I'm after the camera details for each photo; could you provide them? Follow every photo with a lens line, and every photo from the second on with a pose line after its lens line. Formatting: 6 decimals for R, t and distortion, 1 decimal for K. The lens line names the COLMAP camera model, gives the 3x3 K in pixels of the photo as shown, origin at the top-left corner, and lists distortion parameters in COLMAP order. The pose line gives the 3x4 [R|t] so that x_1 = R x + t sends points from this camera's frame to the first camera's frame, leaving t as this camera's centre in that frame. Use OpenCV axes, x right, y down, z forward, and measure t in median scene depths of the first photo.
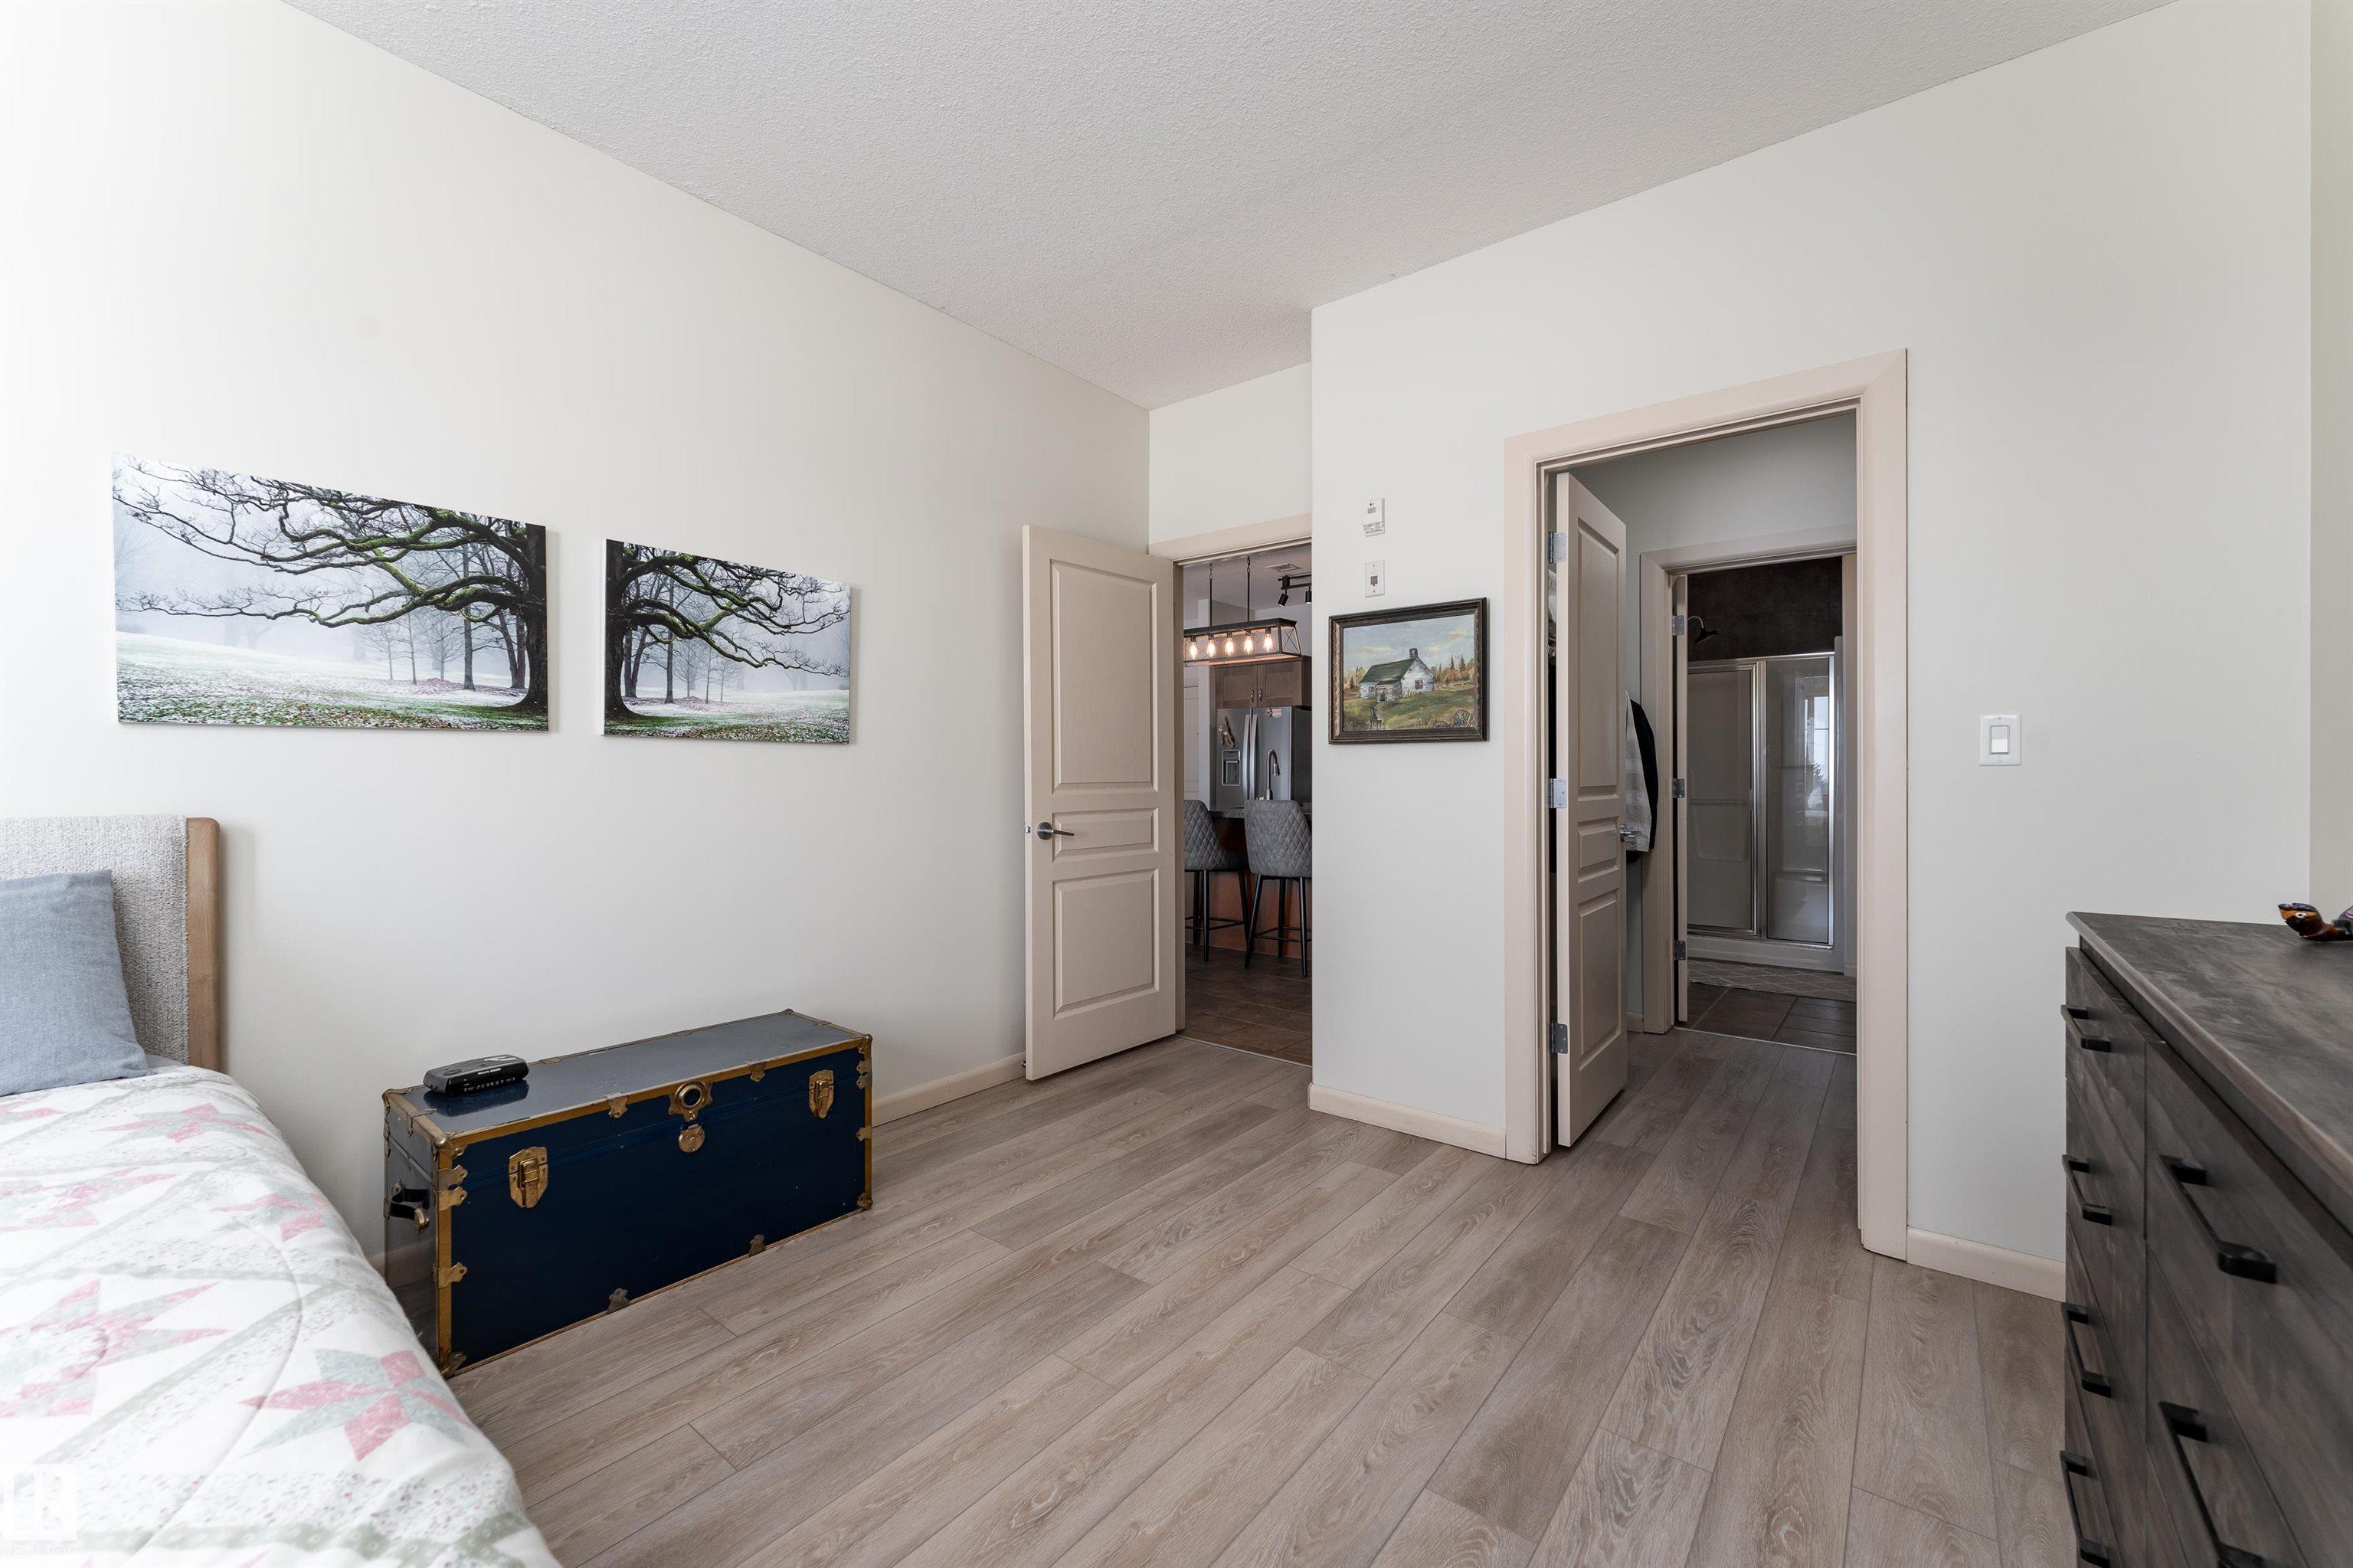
lens RADIAL K [[956.7, 0, 1176.5], [0, 956.7, 784.0], [0, 0, 1]] dist [0.016774, -0.000797]
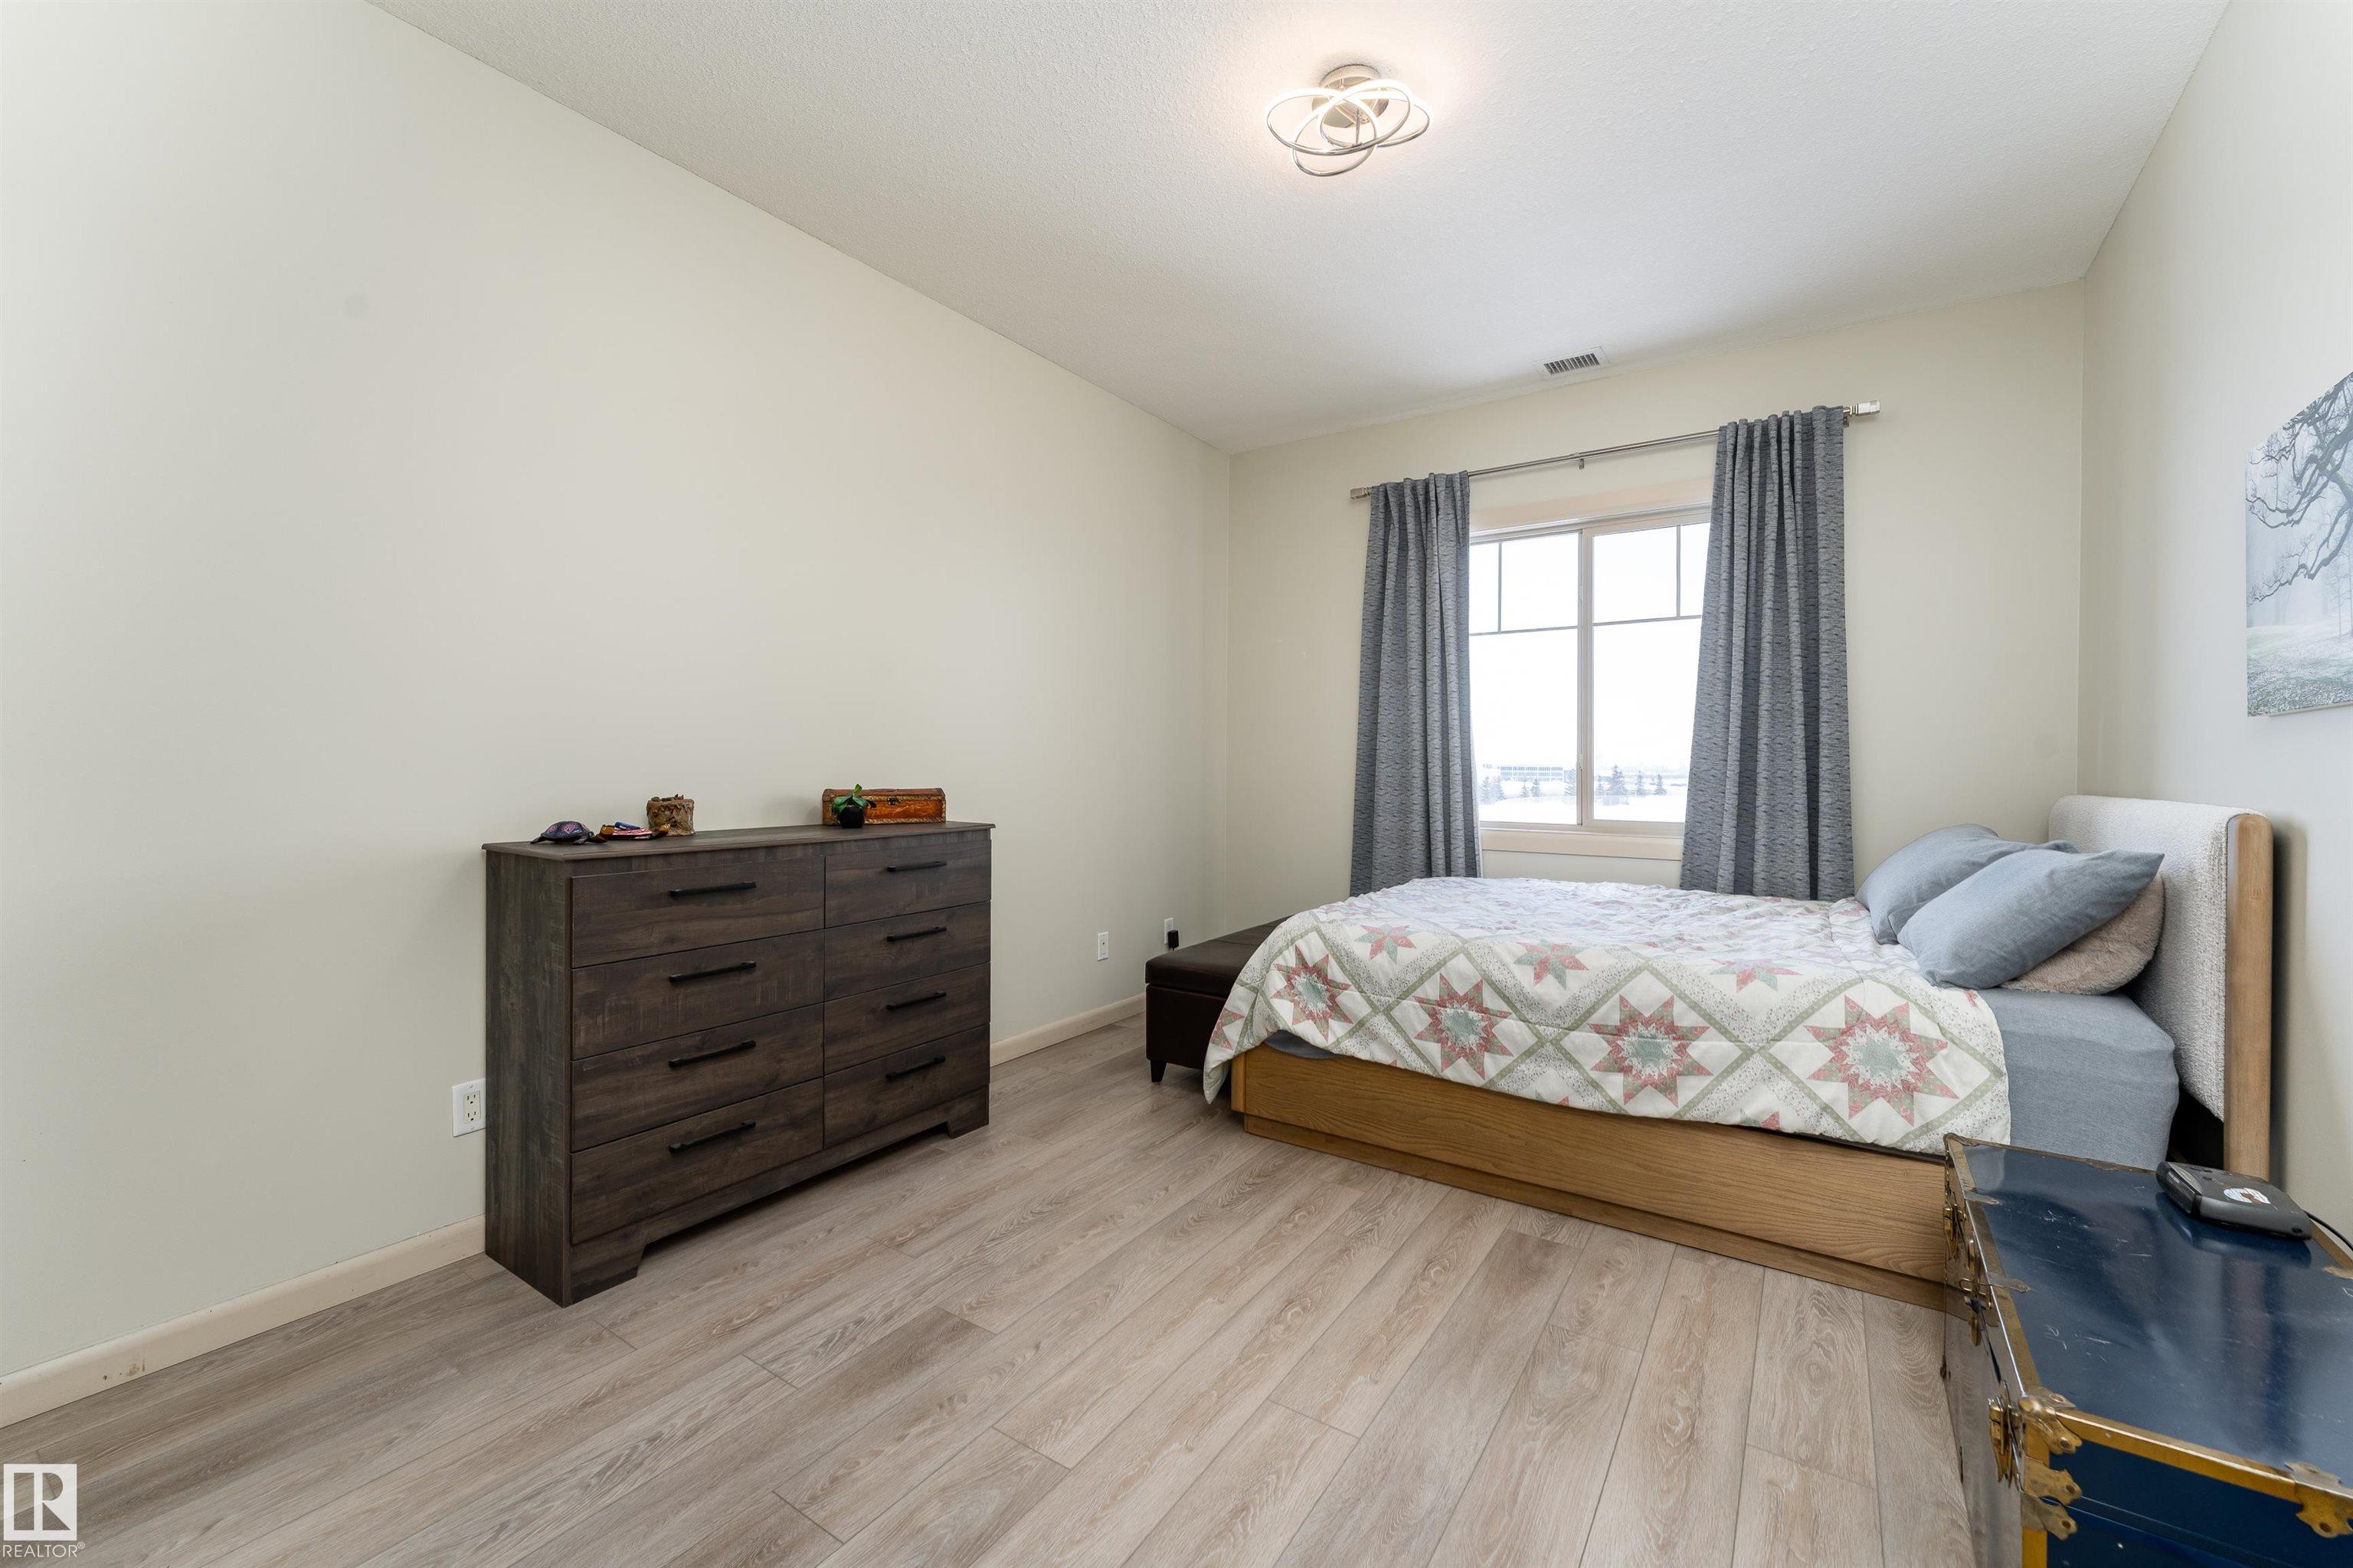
lens RADIAL K [[940.0, 0, 1147.1], [0, 940.0, 777.6], [0, 0, 1]] dist [-0.001739, -0.000548]
pose [[-0.998934, -0.004115, -0.045971, 0.077765], [-0.005295, 0.999658, 0.025593, -0.013743], [0.045850, 0.025809, -0.998615, 1.401452]]
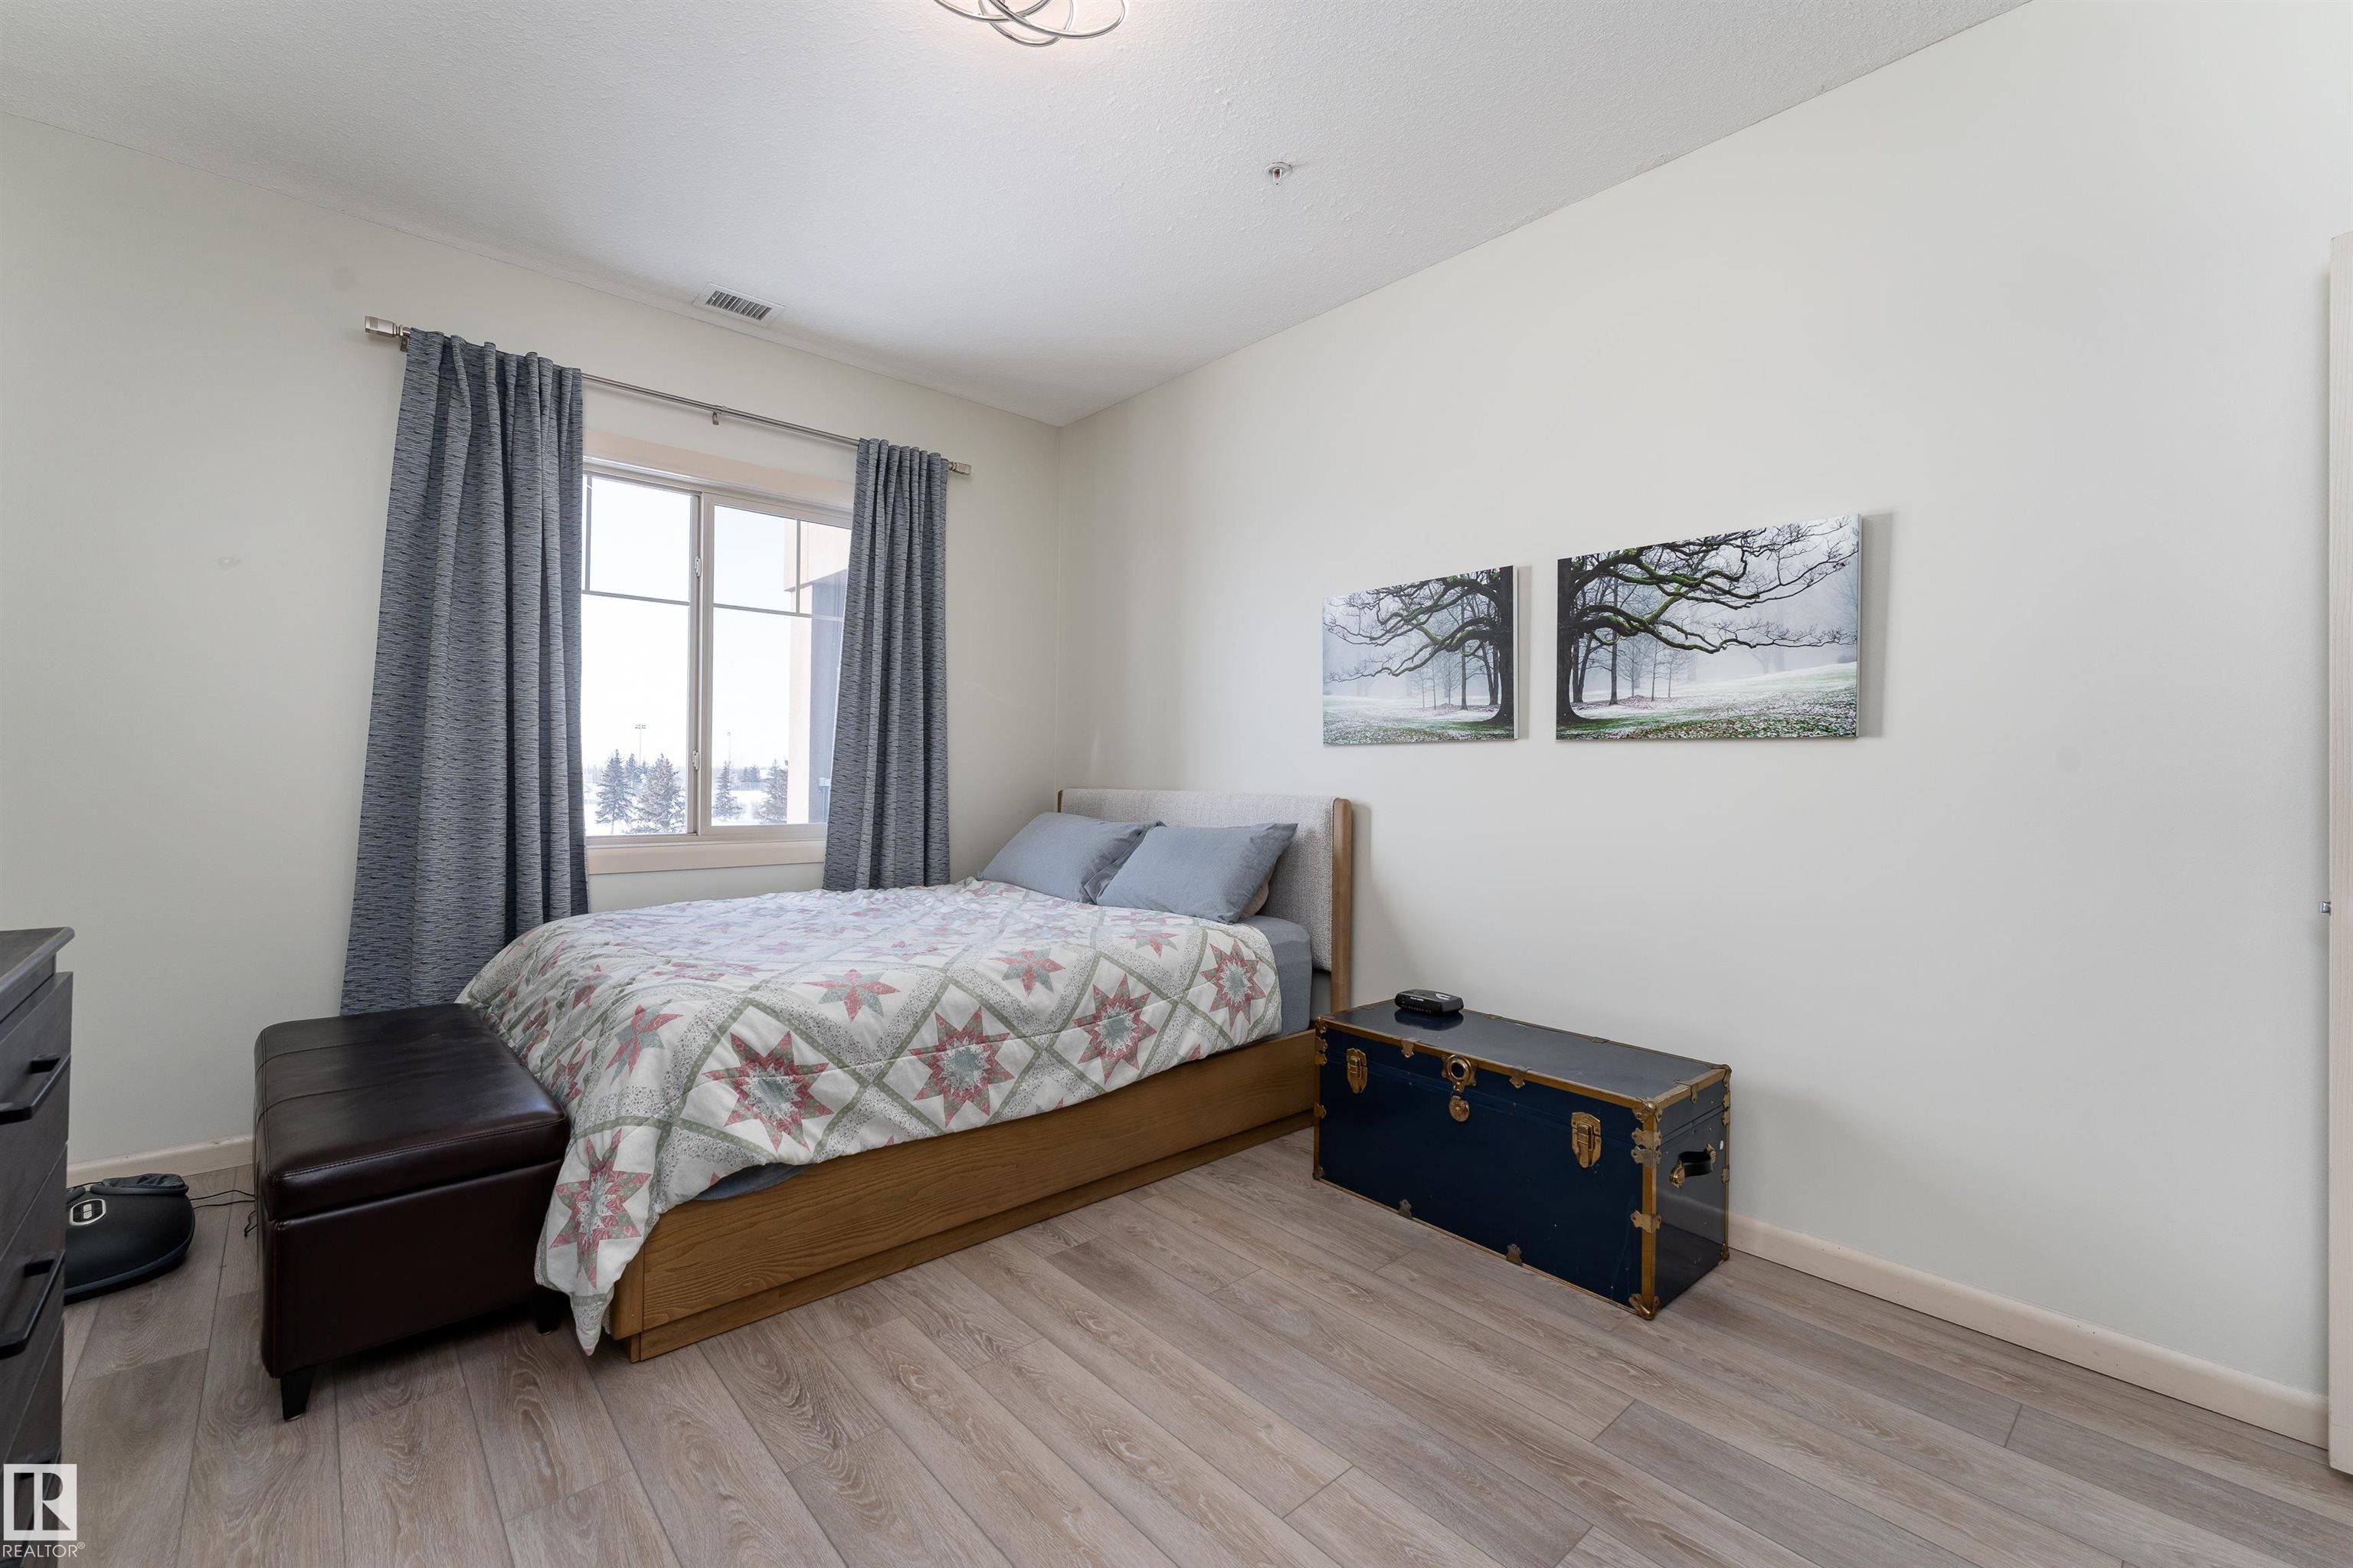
lens RADIAL K [[984.6, 0, 1152.0], [0, 984.6, 770.3], [0, 0, 1]] dist [0.000655, -0.000101]
pose [[-0.190837, -0.003901, -0.981614, 0.576642], [-0.023977, 0.999712, 0.000689, -0.006158], [0.981329, 0.023668, -0.190876, 0.755445]]
